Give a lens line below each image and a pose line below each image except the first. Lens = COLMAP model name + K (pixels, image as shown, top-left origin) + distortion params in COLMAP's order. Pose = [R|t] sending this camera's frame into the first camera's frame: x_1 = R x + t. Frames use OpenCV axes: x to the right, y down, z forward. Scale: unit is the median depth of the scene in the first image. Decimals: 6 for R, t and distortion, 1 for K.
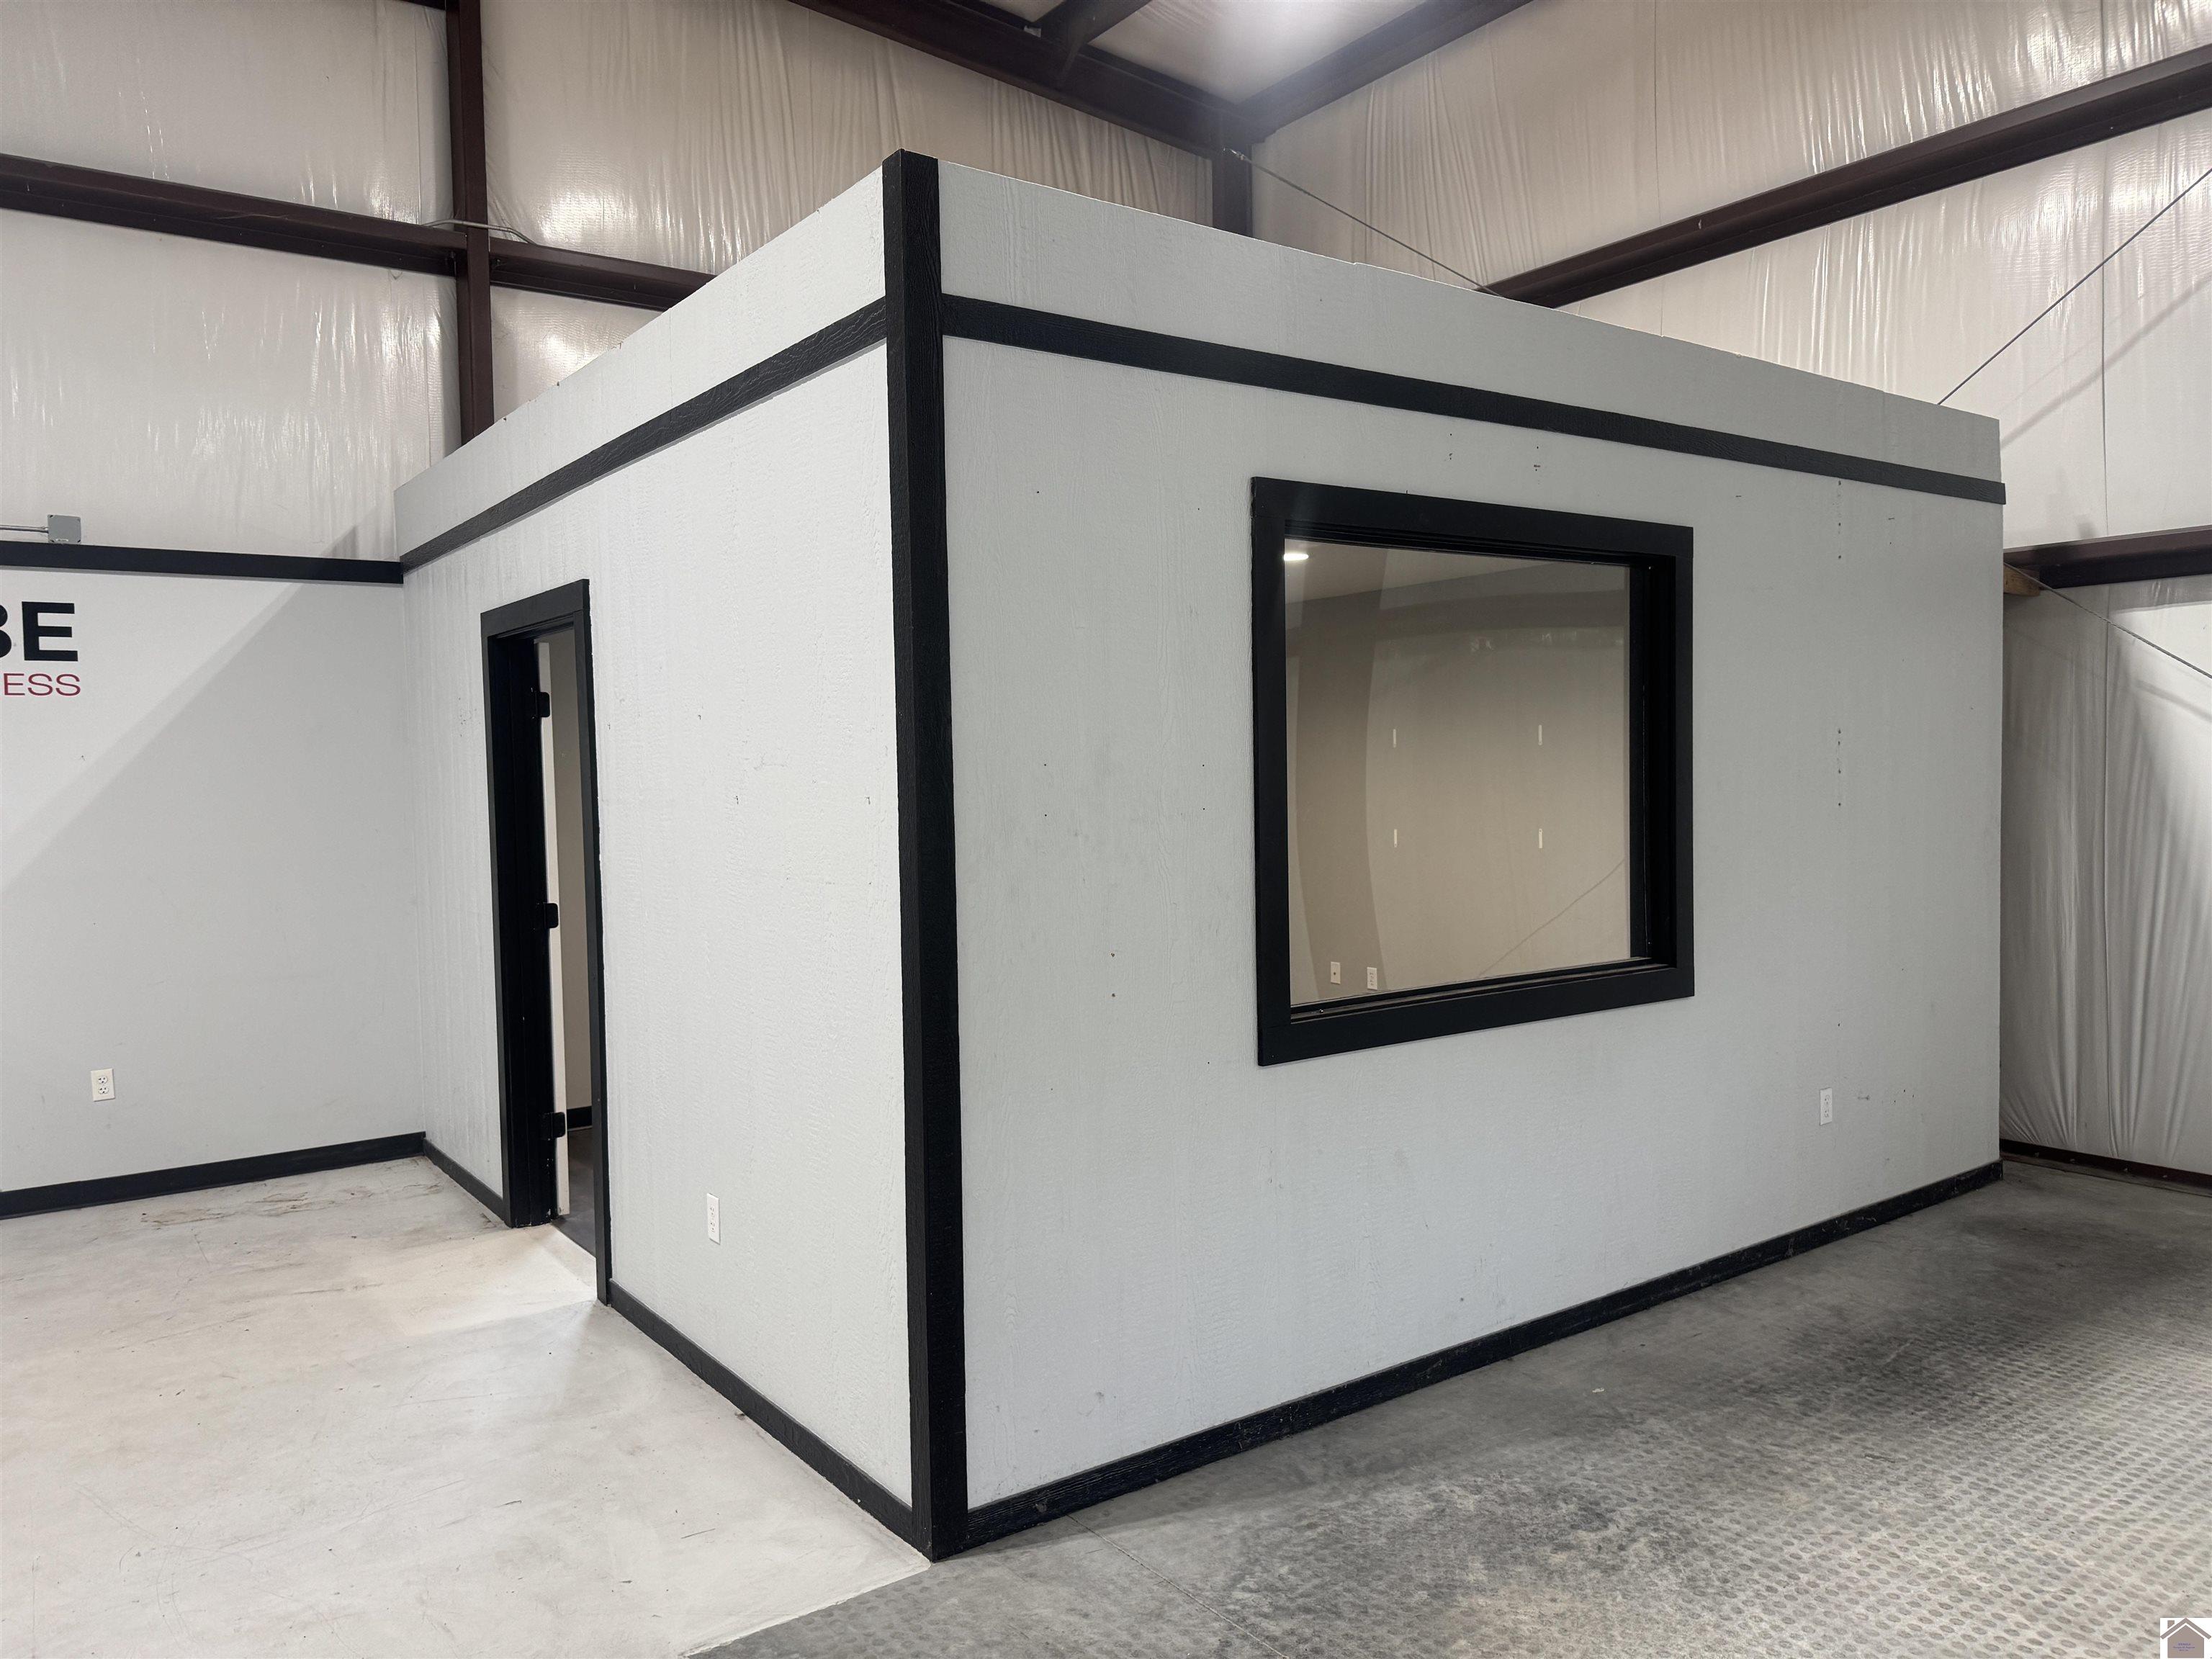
lens RADIAL K [[1572.7, 0, 1077.1], [0, 1572.7, 825.5], [0, 0, 1]] dist [0.050937, -0.074408]
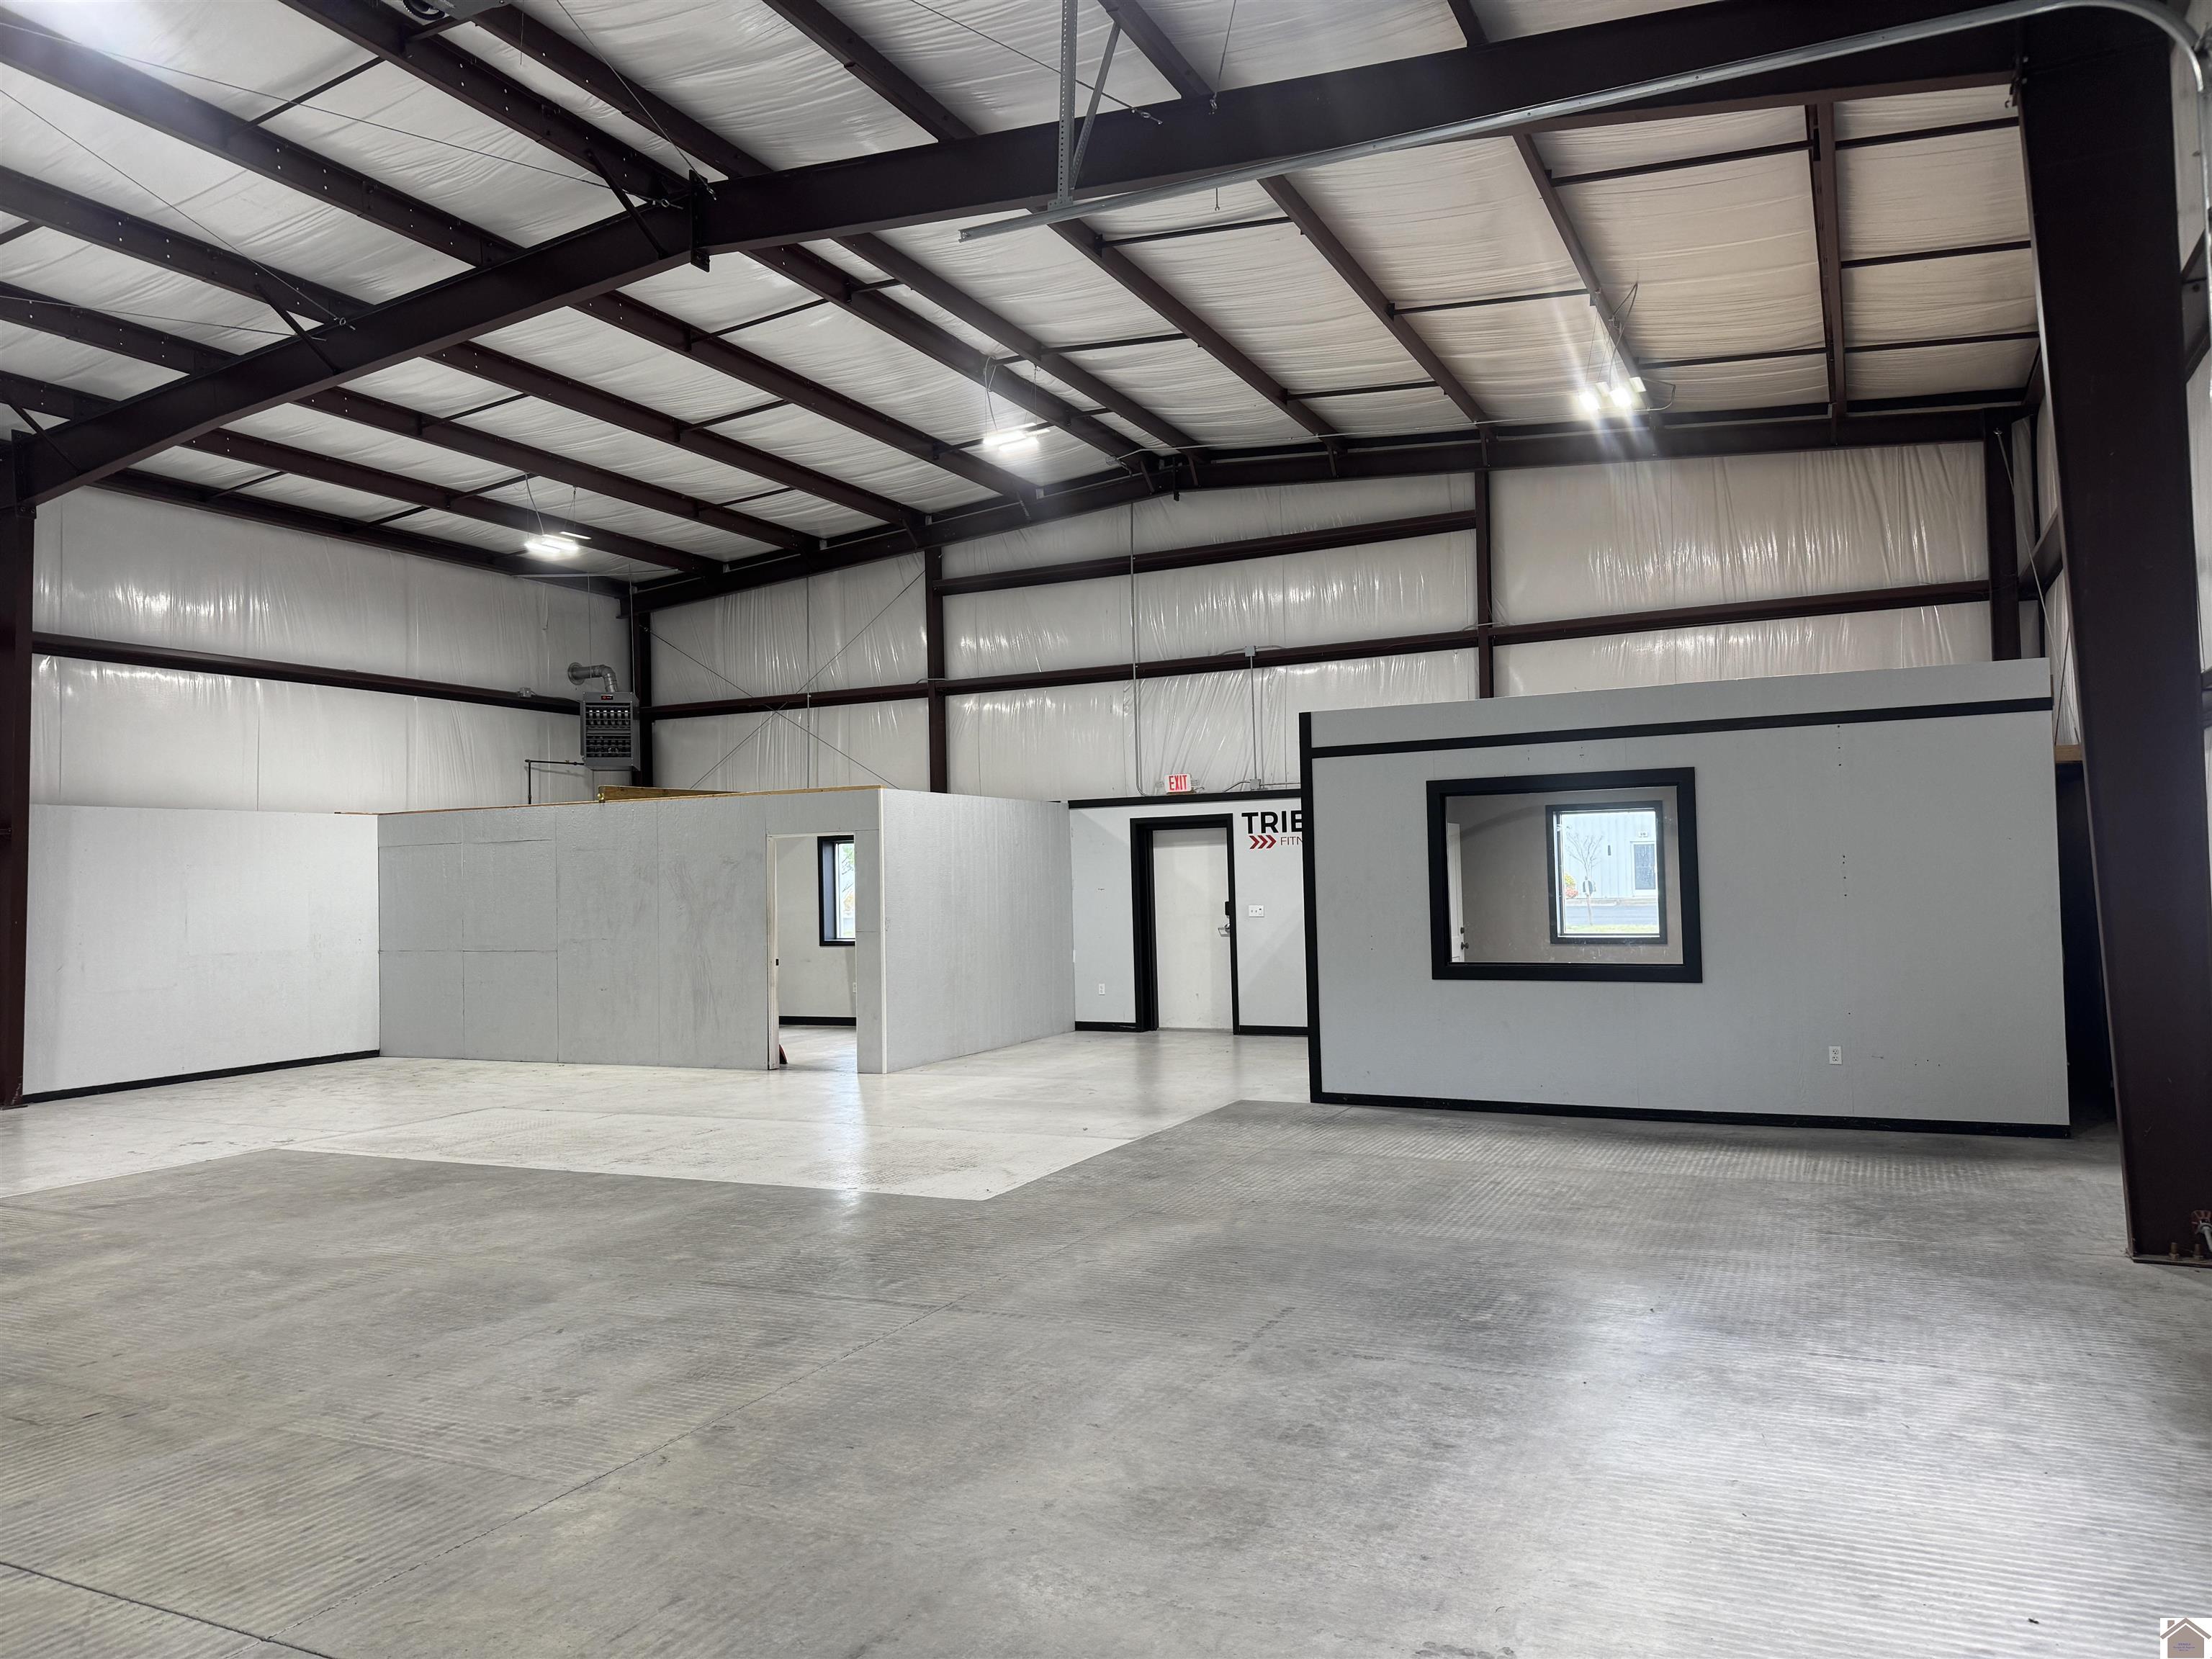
lens RADIAL K [[1572.7, 0, 1077.1], [0, 1572.7, 825.5], [0, 0, 1]] dist [0.050937, -0.074408]
pose [[0.463958, -0.023046, -0.885557, 1.849045], [-0.015962, 0.999282, -0.034369, -0.018308], [0.885713, 0.030081, 0.463257, -0.727926]]
